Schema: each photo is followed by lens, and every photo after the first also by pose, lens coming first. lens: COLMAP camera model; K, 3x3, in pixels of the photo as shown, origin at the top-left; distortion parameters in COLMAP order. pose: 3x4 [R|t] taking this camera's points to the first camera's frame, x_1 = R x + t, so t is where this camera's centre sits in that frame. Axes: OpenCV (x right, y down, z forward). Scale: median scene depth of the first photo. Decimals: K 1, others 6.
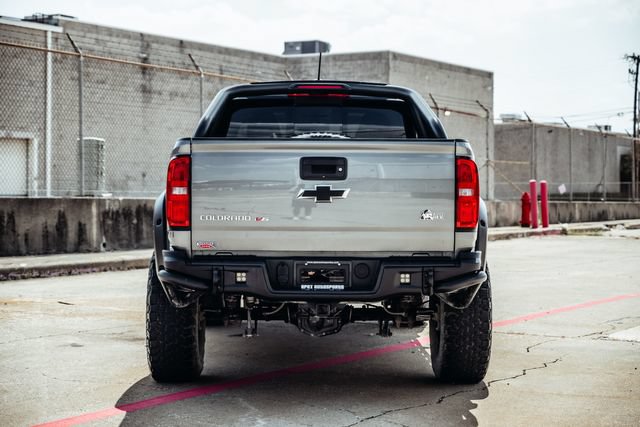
lens RADIAL K [[1300.9, 0, 320.0], [0, 1300.9, 213.5], [0, 0, 1]] dist [0.057527, 0.008583]
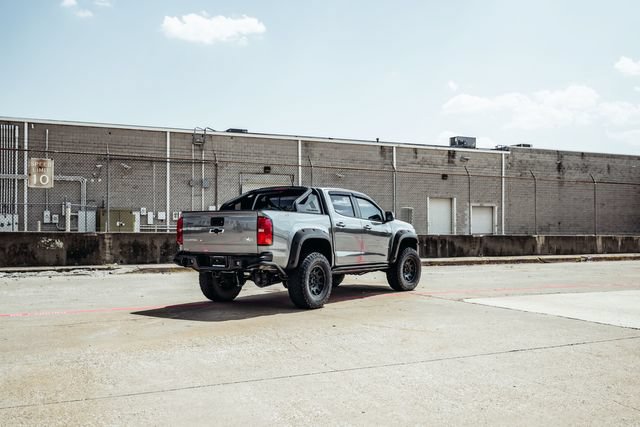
lens RADIAL K [[646.3, 0, 318.8], [0, 646.3, 222.3], [0, 0, 1]] dist [0.007844, -0.008514]
pose [[0.826907, -0.011915, -0.562212, 0.109770], [-0.006477, 0.999507, -0.030708, 0.000758], [0.562301, 0.029034, 0.826423, 0.002790]]
